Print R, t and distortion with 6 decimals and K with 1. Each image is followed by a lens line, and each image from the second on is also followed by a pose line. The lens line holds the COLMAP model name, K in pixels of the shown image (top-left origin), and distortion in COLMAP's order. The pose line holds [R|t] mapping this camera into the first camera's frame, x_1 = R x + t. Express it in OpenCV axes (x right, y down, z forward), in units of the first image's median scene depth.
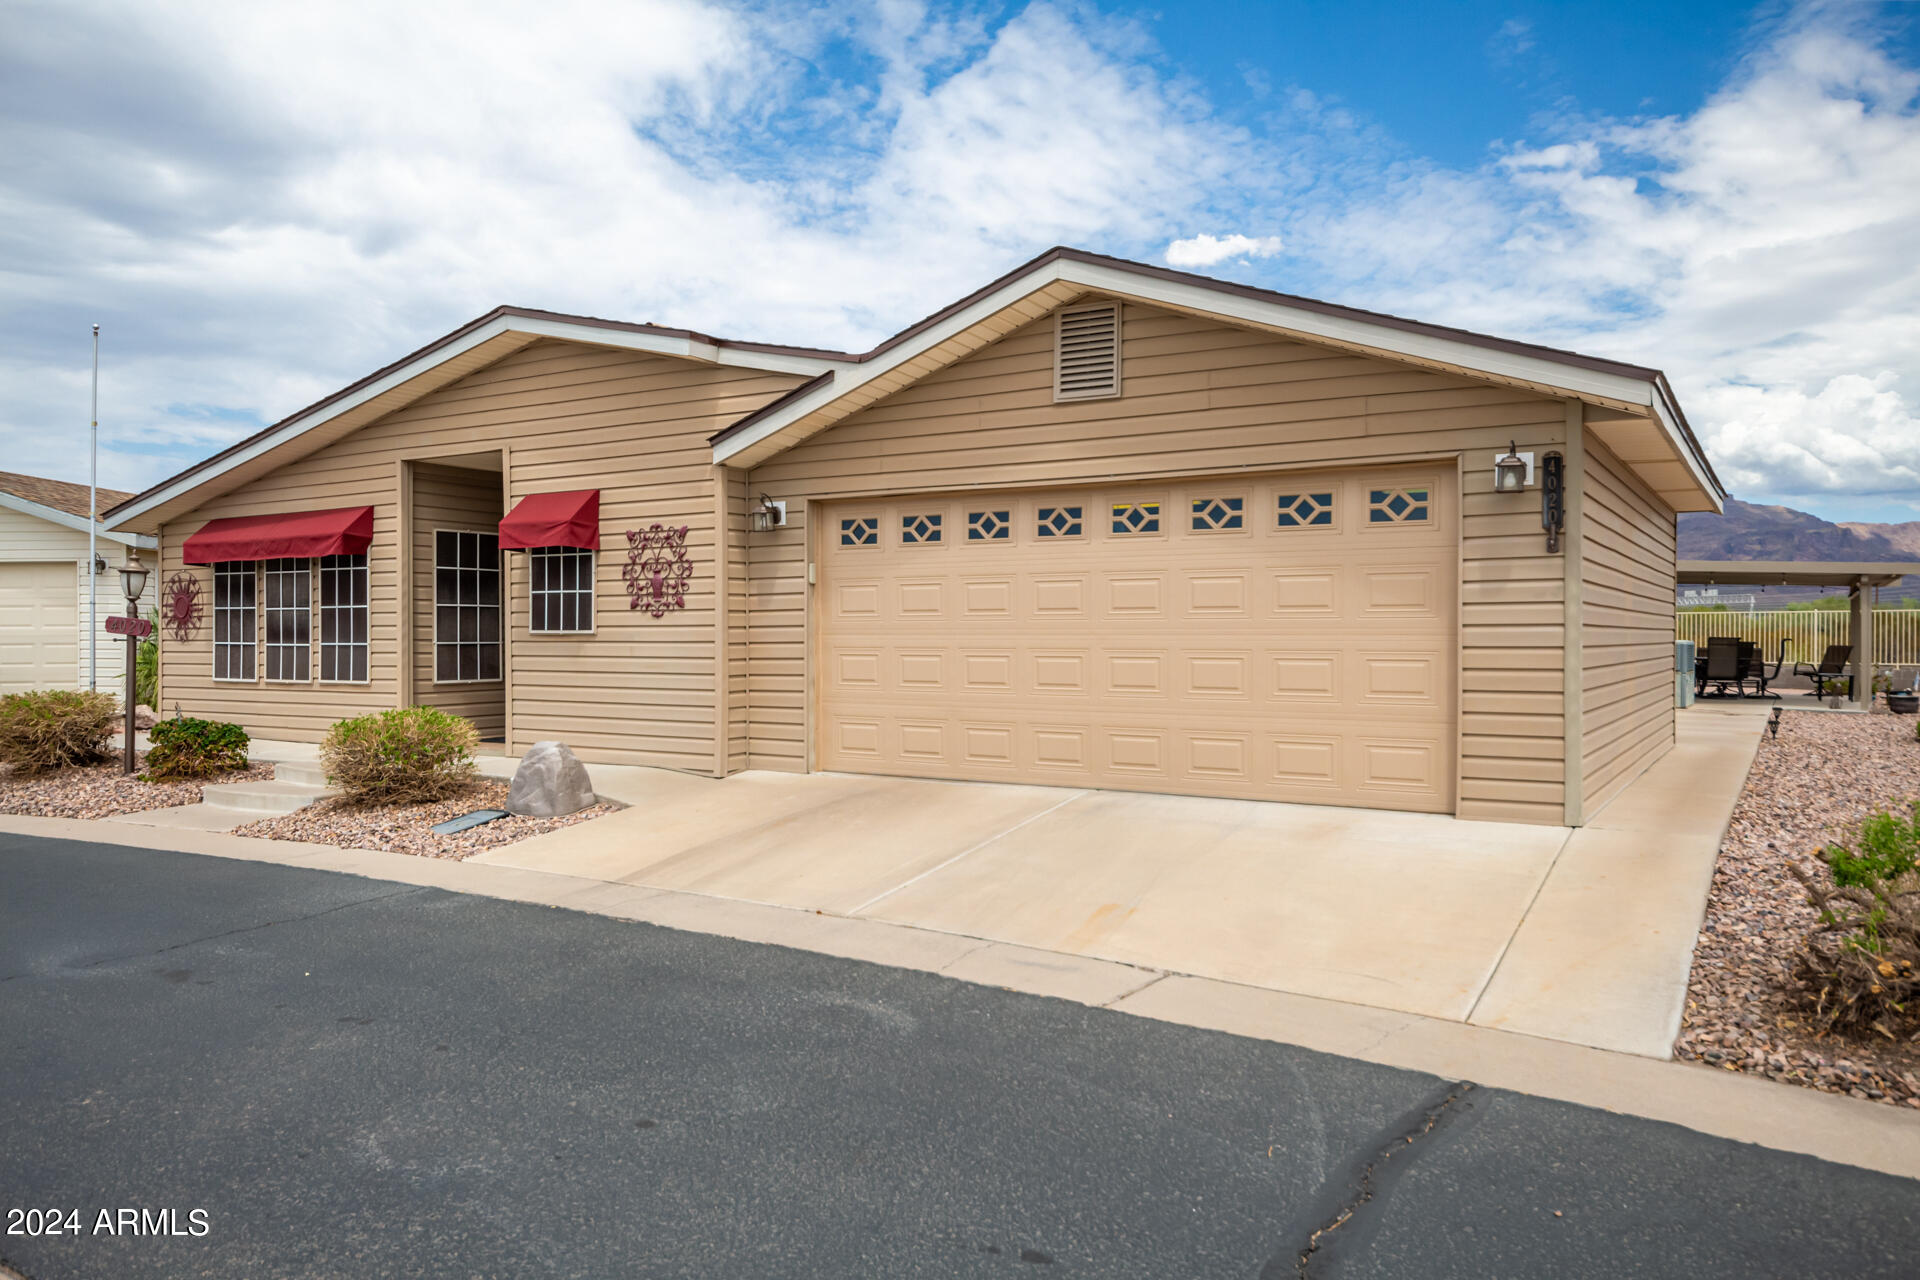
lens RADIAL K [[1341.9, 0, 961.8], [0, 1341.9, 634.0], [0, 0, 1]] dist [-0.002008, 0.000798]
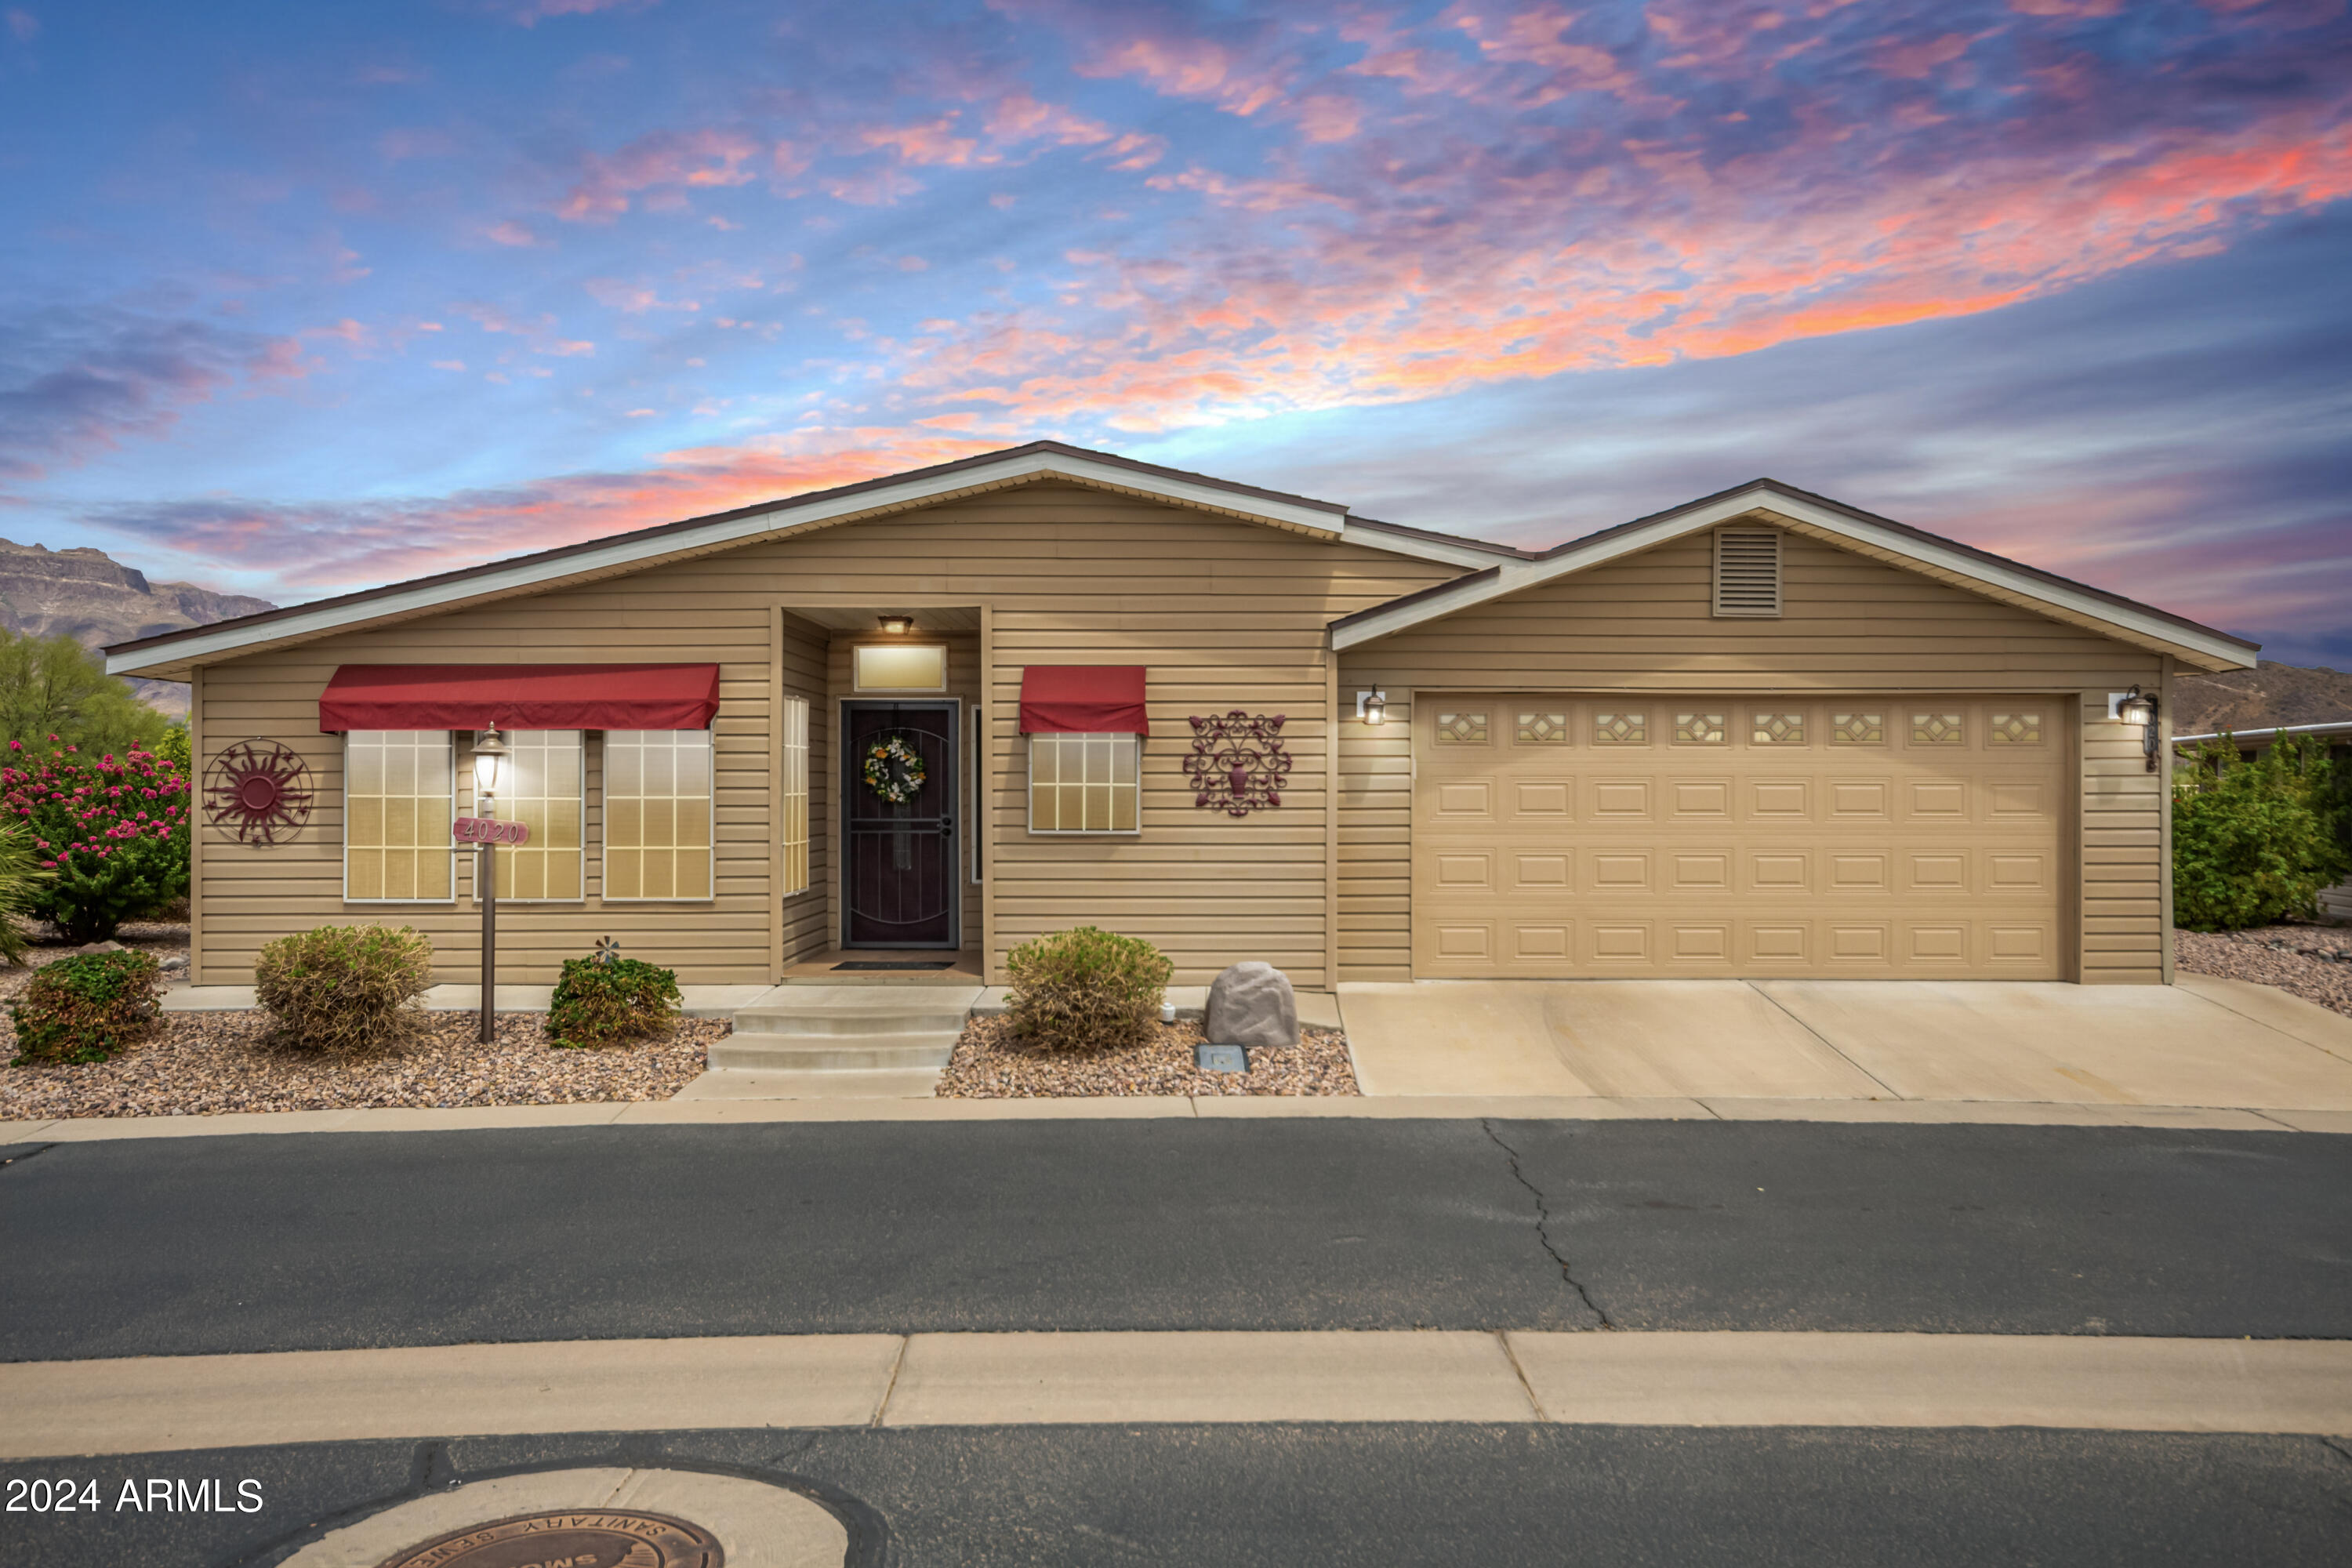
lens RADIAL K [[1776.6, 0, 1132.5], [0, 1776.6, 762.0], [0, 0, 1]] dist [0.006336, -0.006512]
pose [[0.852276, 0.005651, 0.523062, -0.905124], [-0.001371, 0.999962, -0.008569, -0.038205], [-0.523091, 0.006587, 0.852252, 0.037315]]
